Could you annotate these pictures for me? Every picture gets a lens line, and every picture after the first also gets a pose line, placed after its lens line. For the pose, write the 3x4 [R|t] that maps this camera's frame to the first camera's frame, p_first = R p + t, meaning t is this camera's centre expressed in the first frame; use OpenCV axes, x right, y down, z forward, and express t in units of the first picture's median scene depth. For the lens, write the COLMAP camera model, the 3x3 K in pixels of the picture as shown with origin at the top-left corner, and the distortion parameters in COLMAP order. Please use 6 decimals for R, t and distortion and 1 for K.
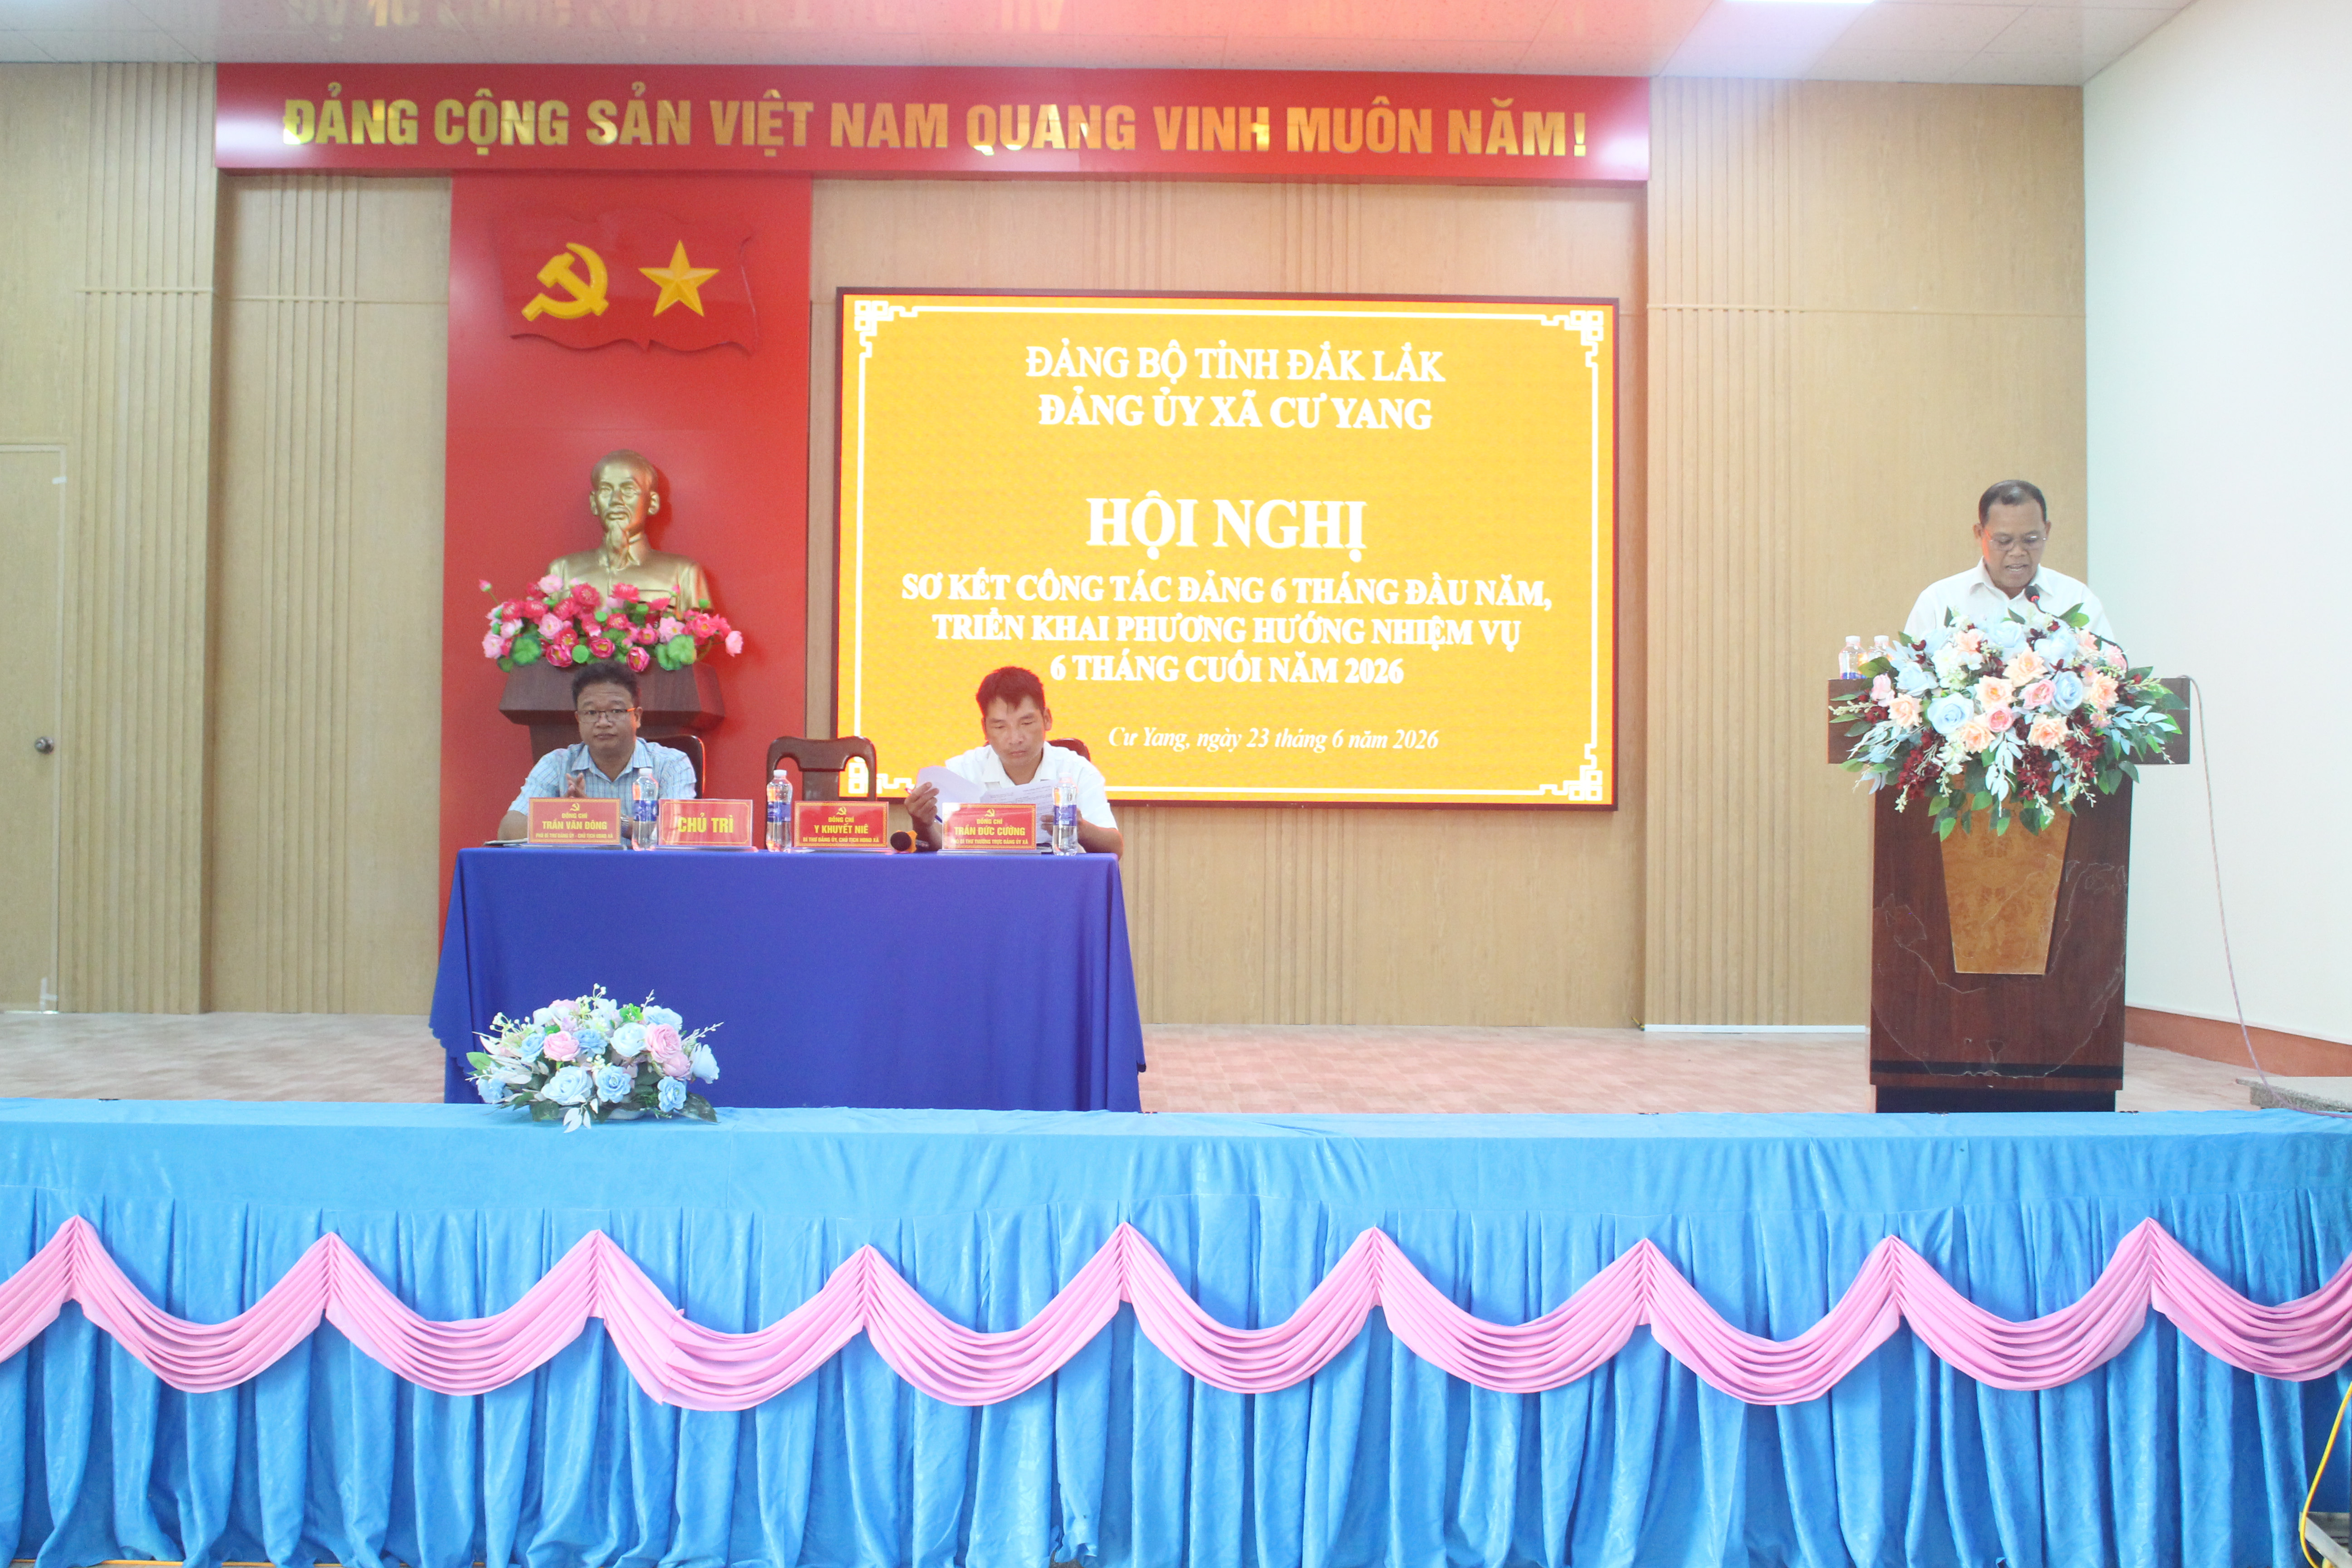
lens RADIAL K [[2723.5, 0, 1176.0], [0, 2723.5, 784.0], [0, 0, 1]] dist [0.009726, 0.004204]
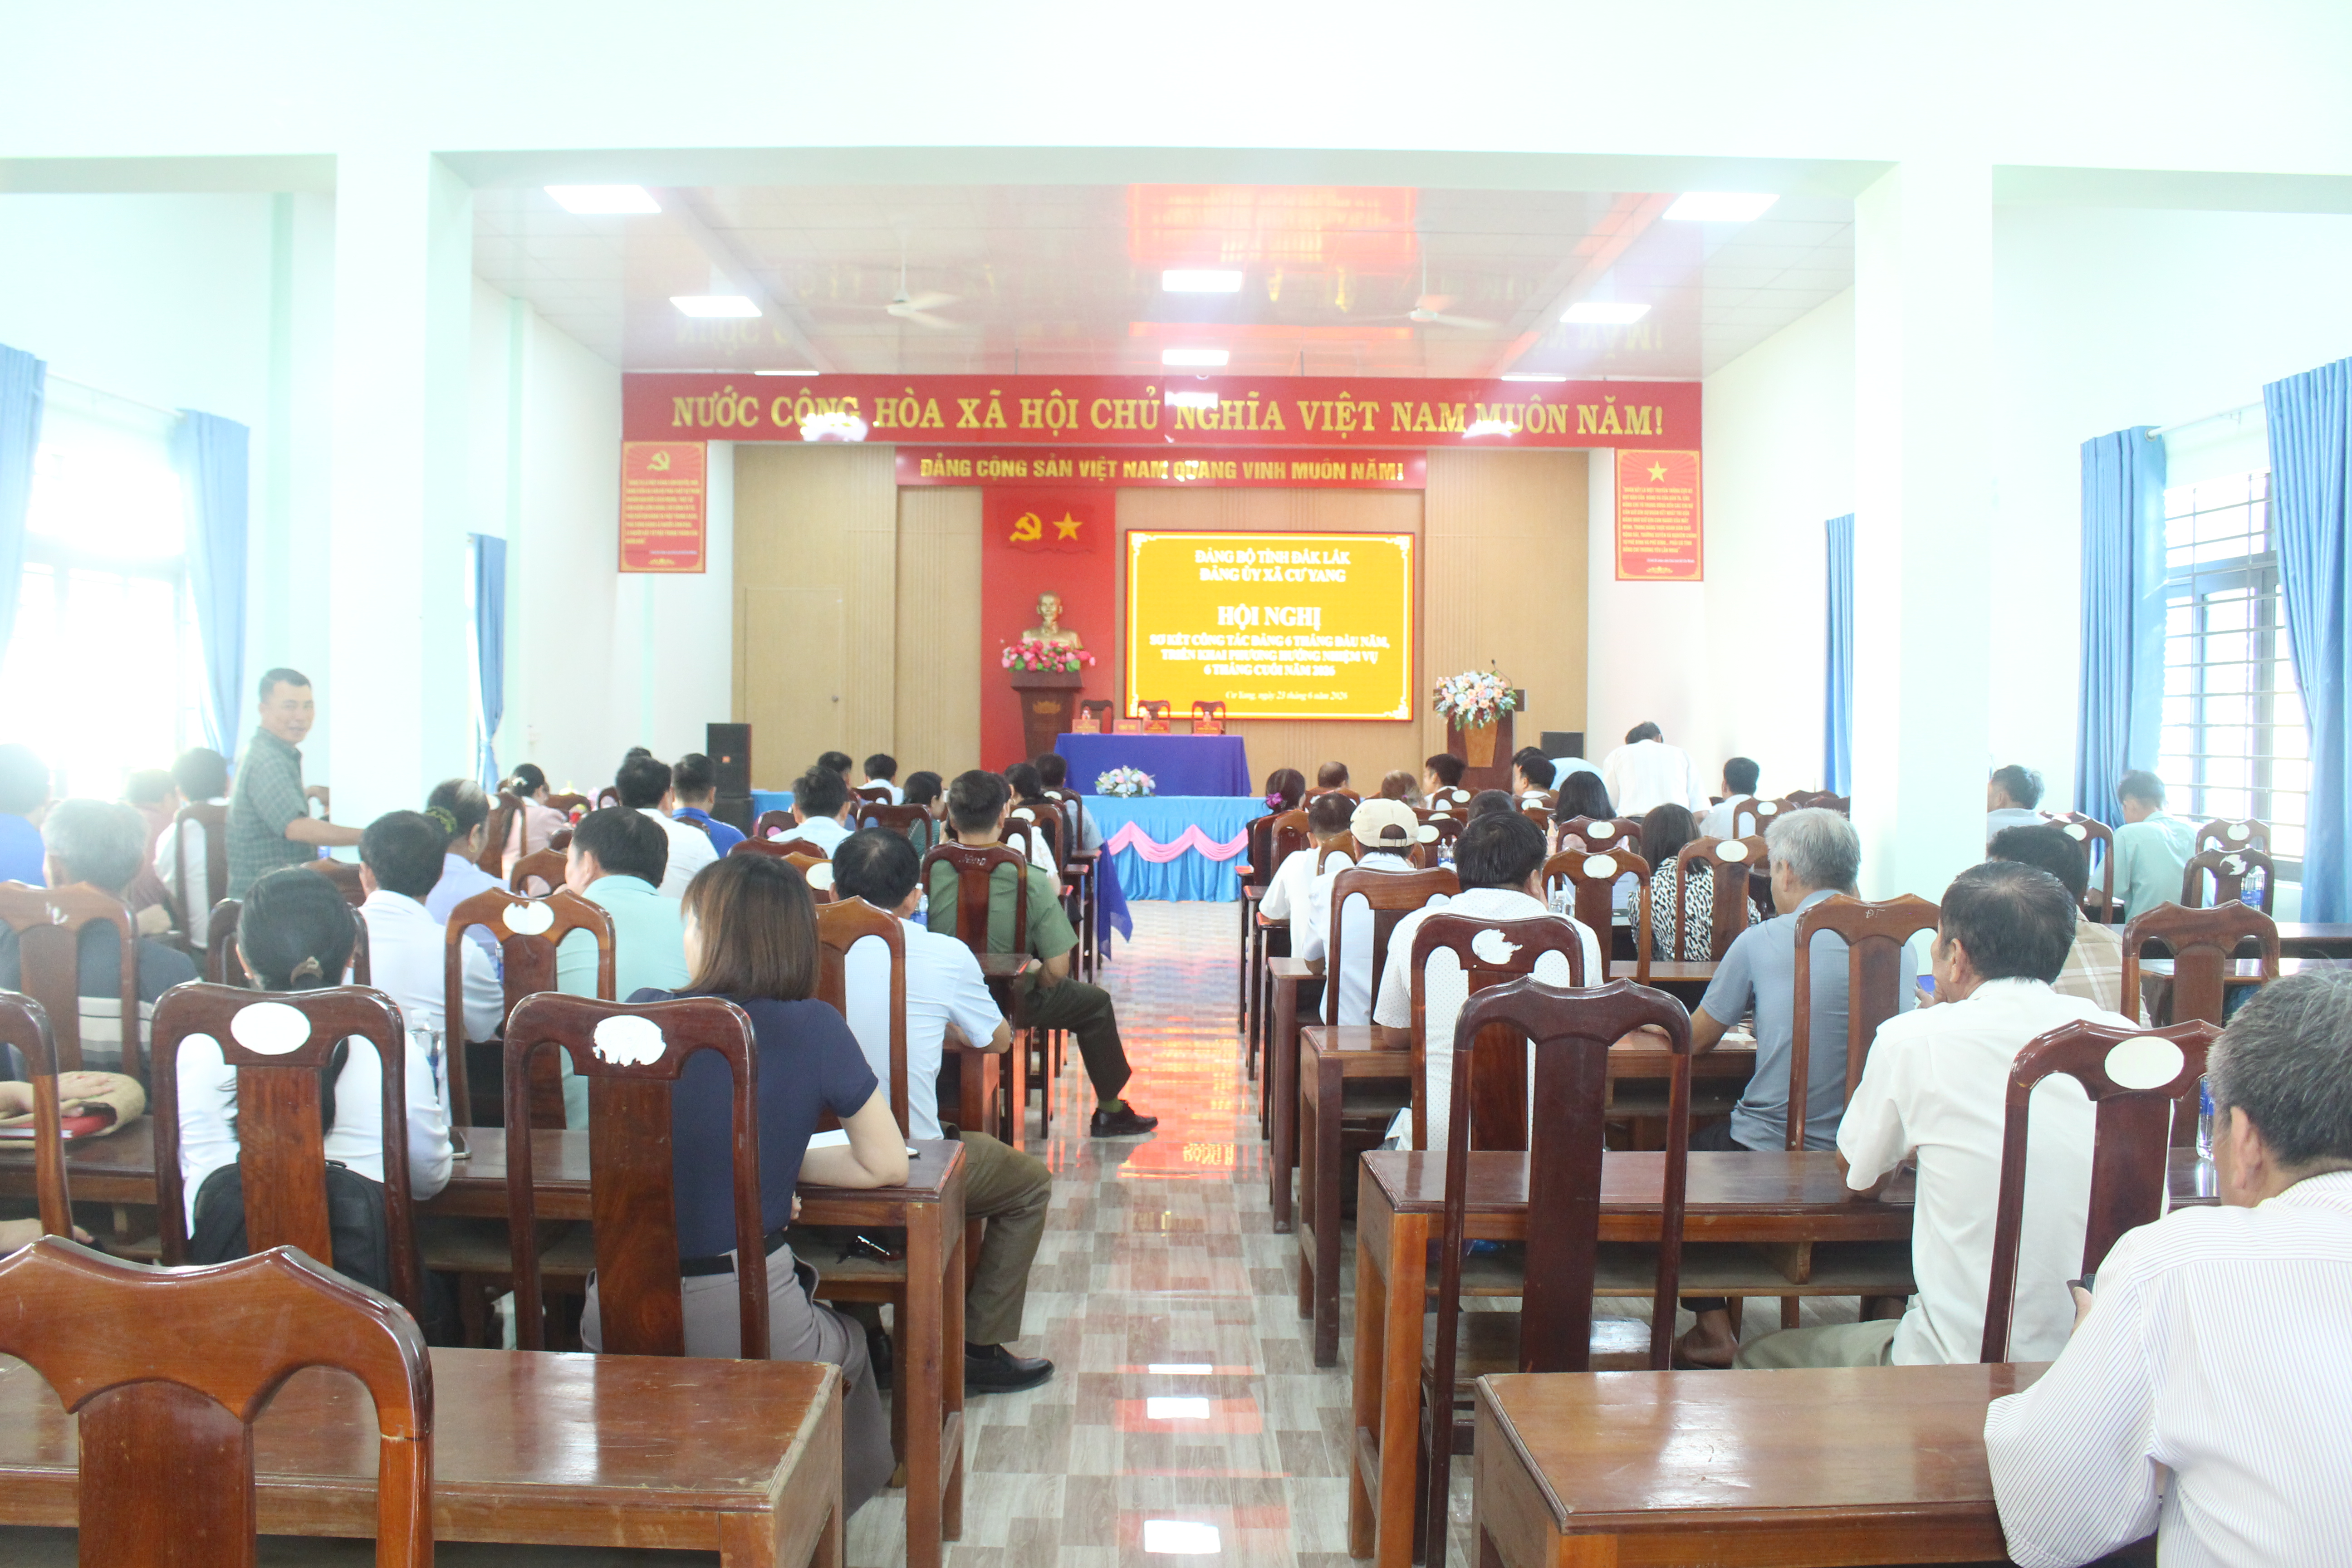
lens RADIAL K [[1939.3, 0, 1176.0], [0, 1939.3, 784.0], [0, 0, 1]] dist [-0.005550, -0.000208]
pose [[0.999810, 0.000005, -0.019505, -0.036894], [0.000863, 0.999008, 0.044522, -0.014637], [0.019486, -0.044531, 0.998818, -0.942602]]
